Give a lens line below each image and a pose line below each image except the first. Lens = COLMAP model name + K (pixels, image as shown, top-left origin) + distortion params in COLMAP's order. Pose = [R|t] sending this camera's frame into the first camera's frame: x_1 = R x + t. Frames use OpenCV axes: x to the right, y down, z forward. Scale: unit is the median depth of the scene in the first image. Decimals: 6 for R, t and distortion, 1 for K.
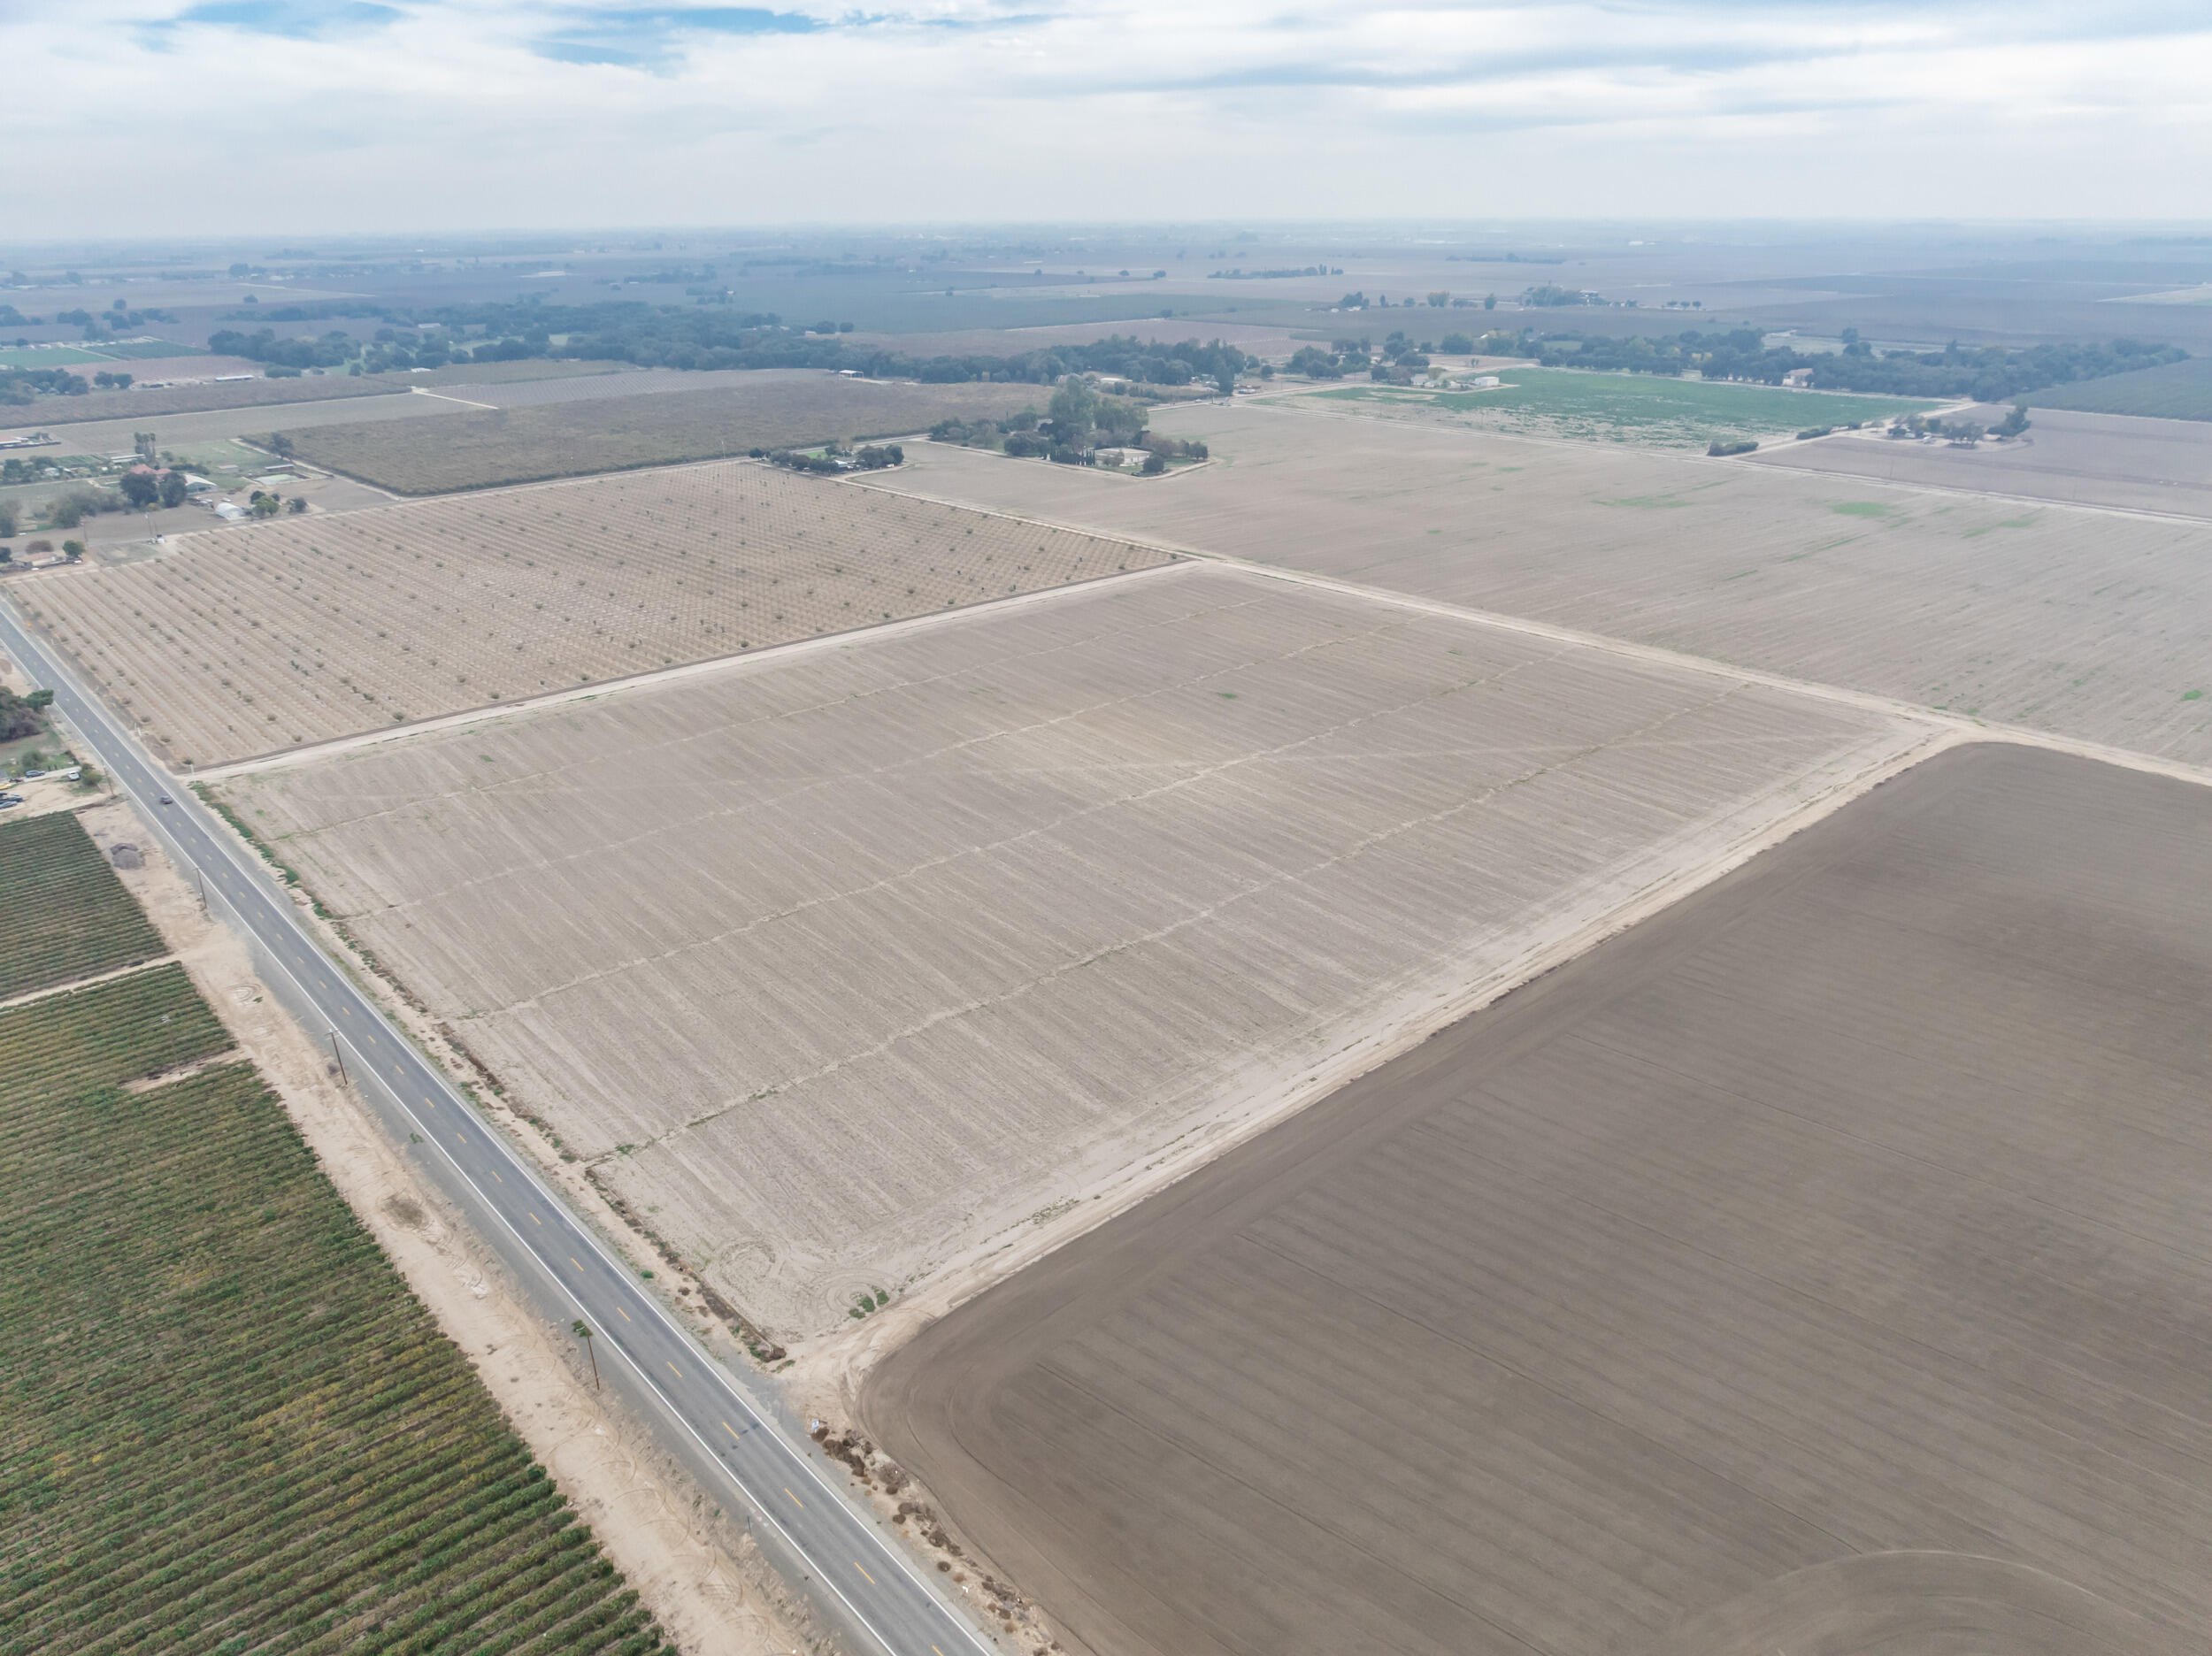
lens RADIAL K [[1554.6, 0, 1109.3], [0, 1554.6, 827.6], [0, 0, 1]] dist [-0.037621, 0.003341]
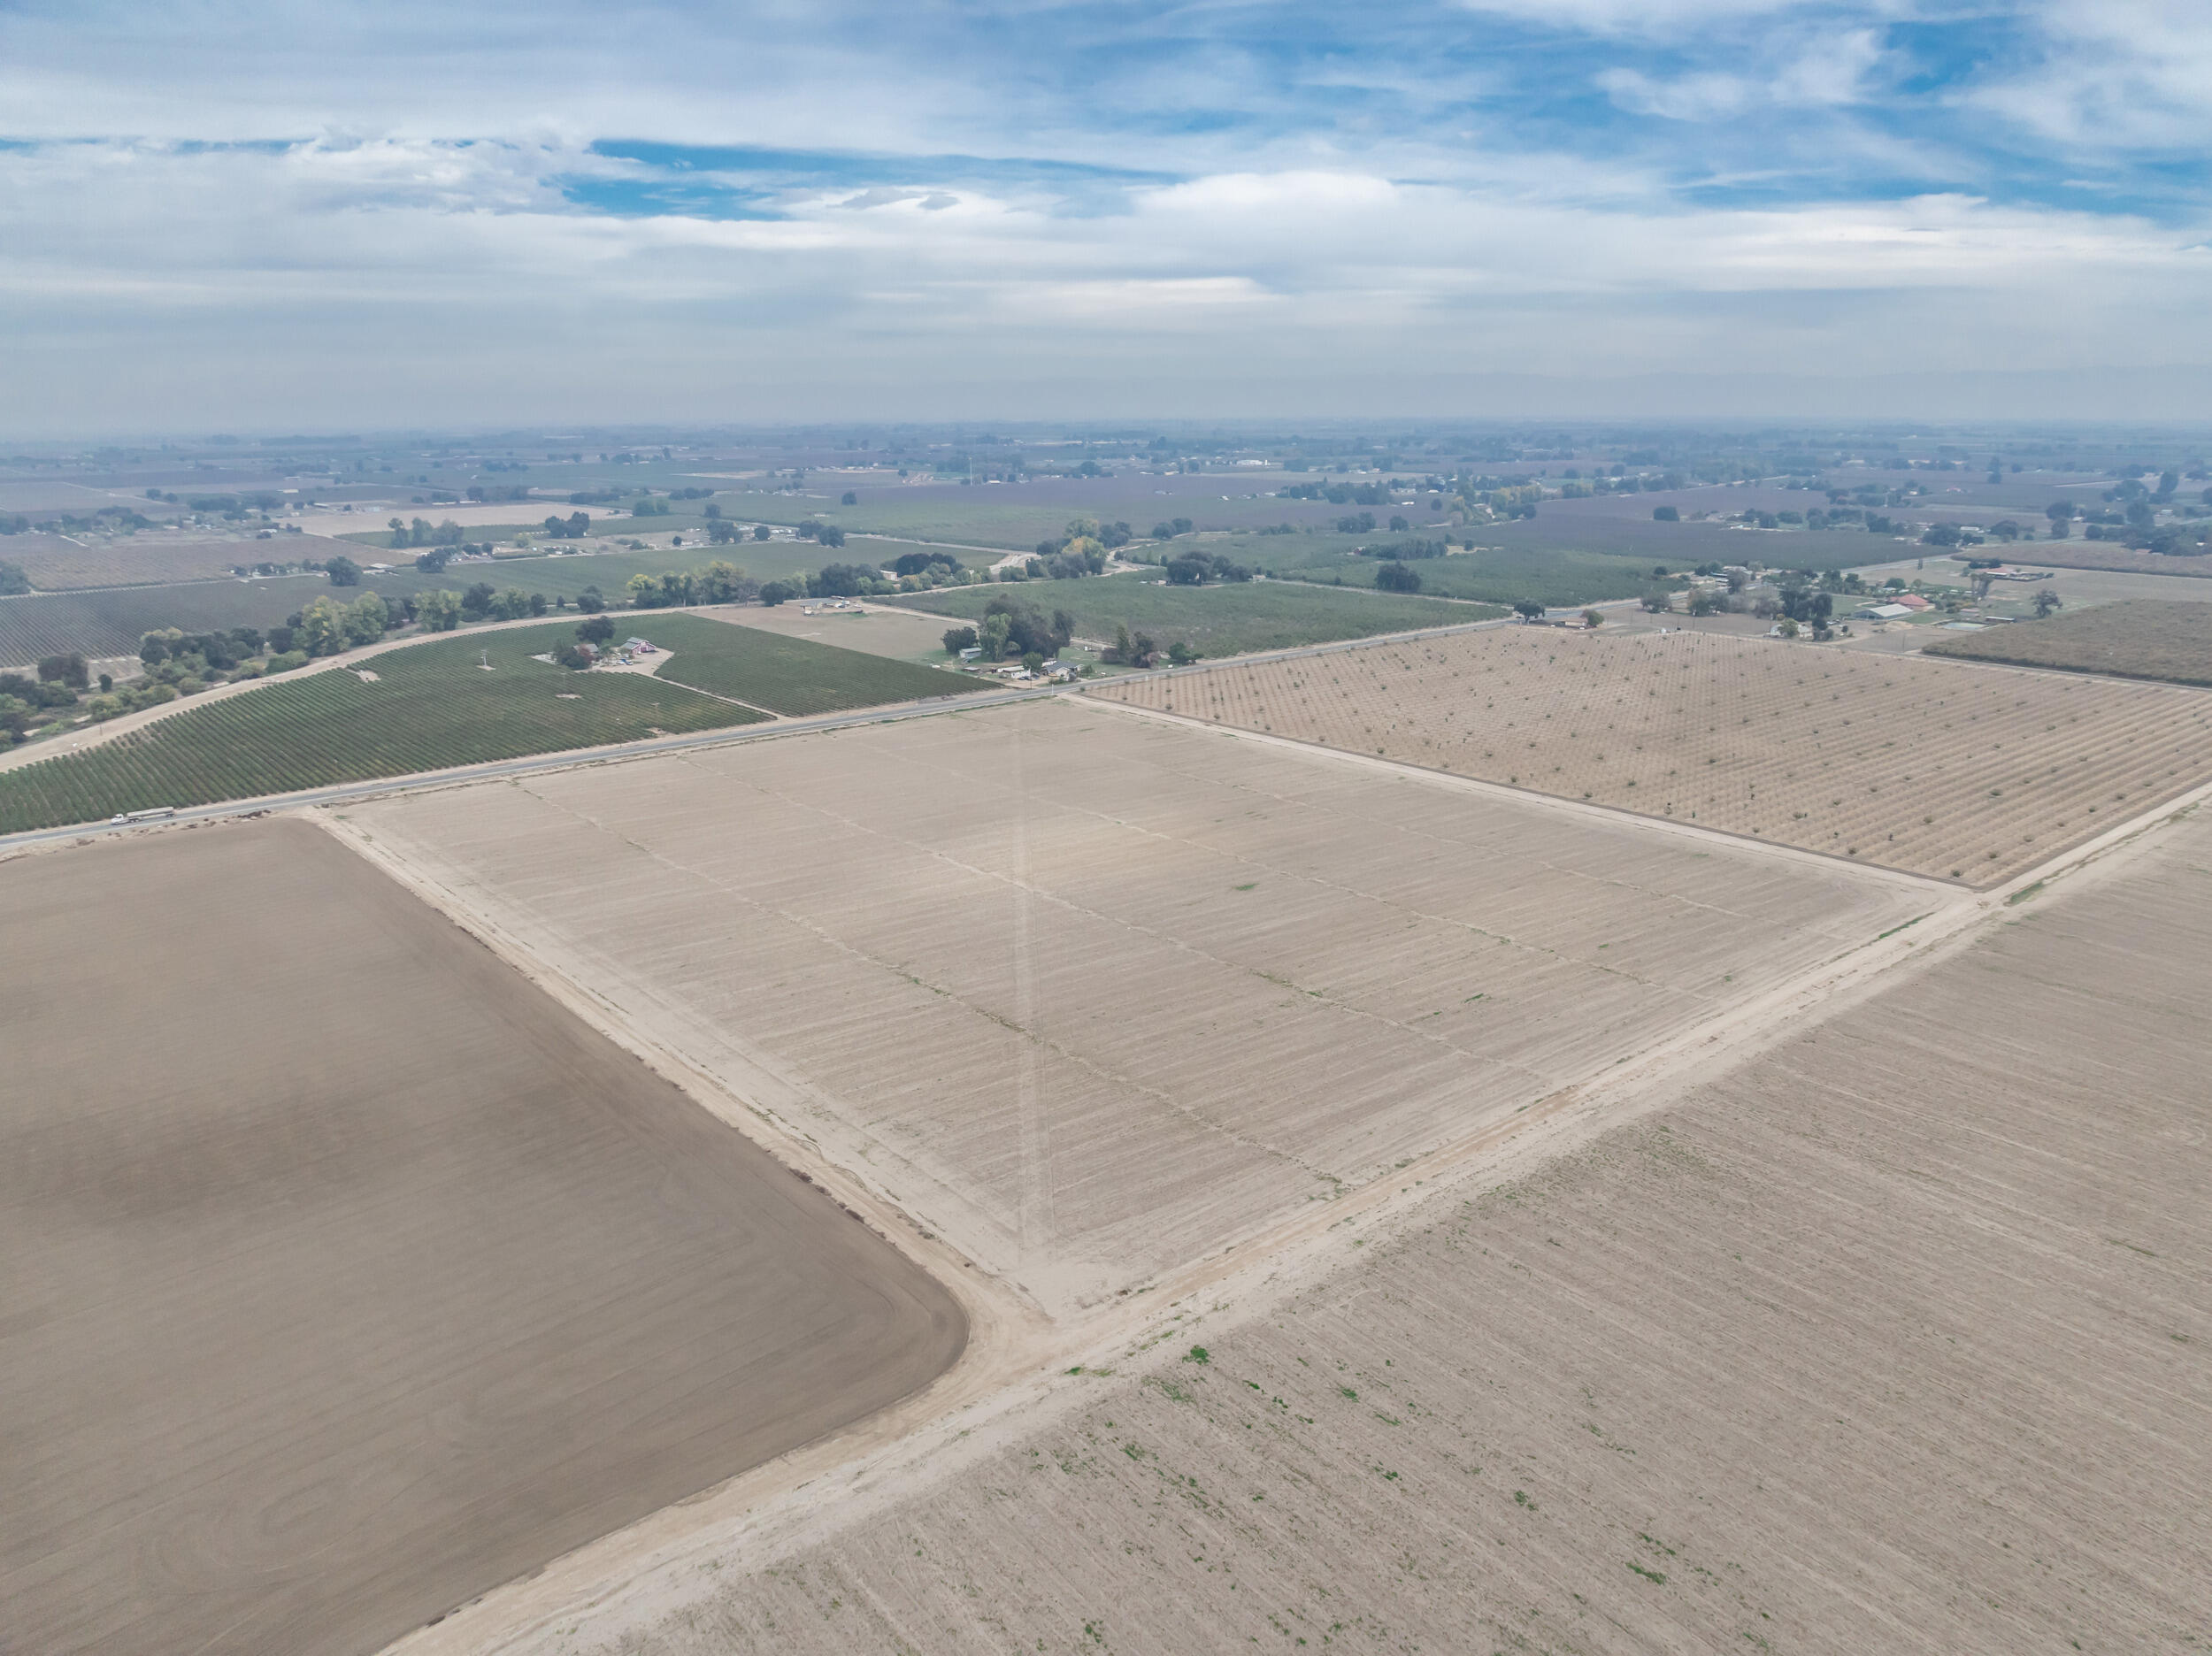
lens RADIAL K [[1562.0, 0, 1110.0], [0, 1562.0, 794.8], [0, 0, 1]] dist [-0.035197, -0.003079]
pose [[-0.030789, 0.251652, -0.967328, 1.114496], [-0.369036, 0.896546, 0.244984, -0.388652], [0.928905, 0.364521, 0.065265, 1.043323]]
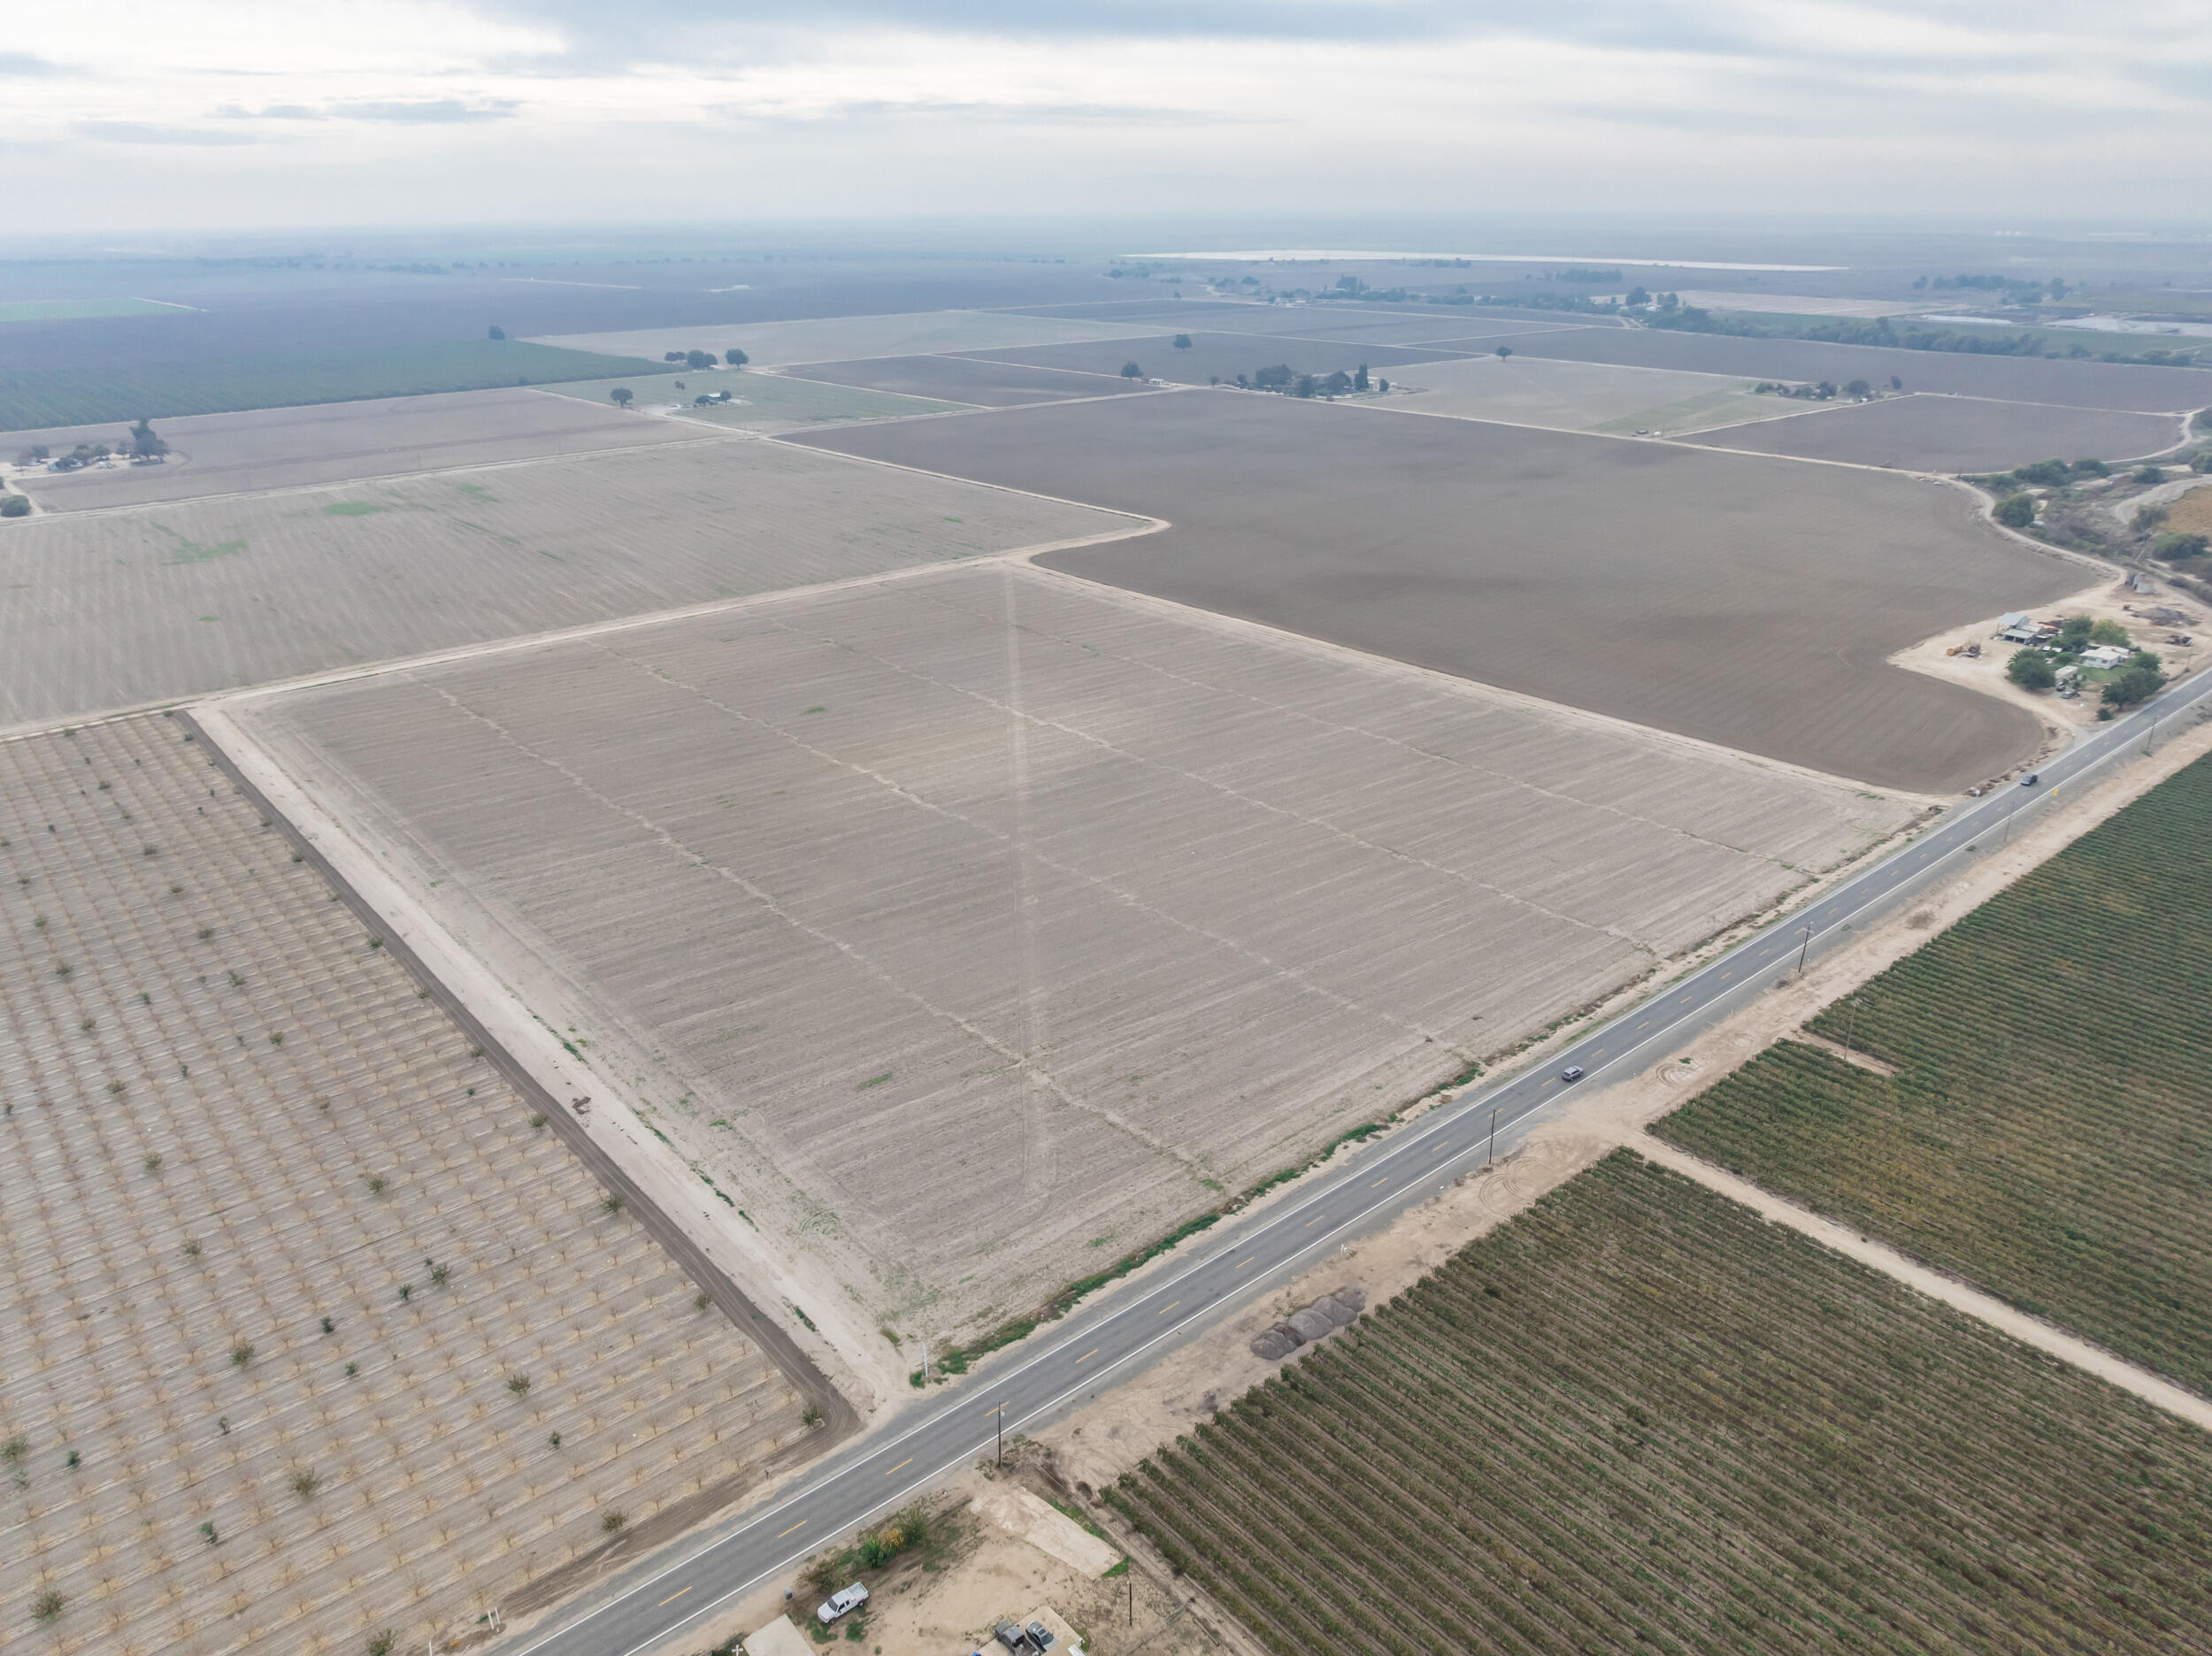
lens RADIAL K [[1554.6, 0, 1109.3], [0, 1554.6, 827.6], [0, 0, 1]] dist [-0.037621, 0.003341]
pose [[0.022332, -0.366480, 0.930158, -1.038596], [0.378628, 0.864186, 0.331397, -0.334655], [-0.925279, 0.344783, 0.158059, 0.857359]]
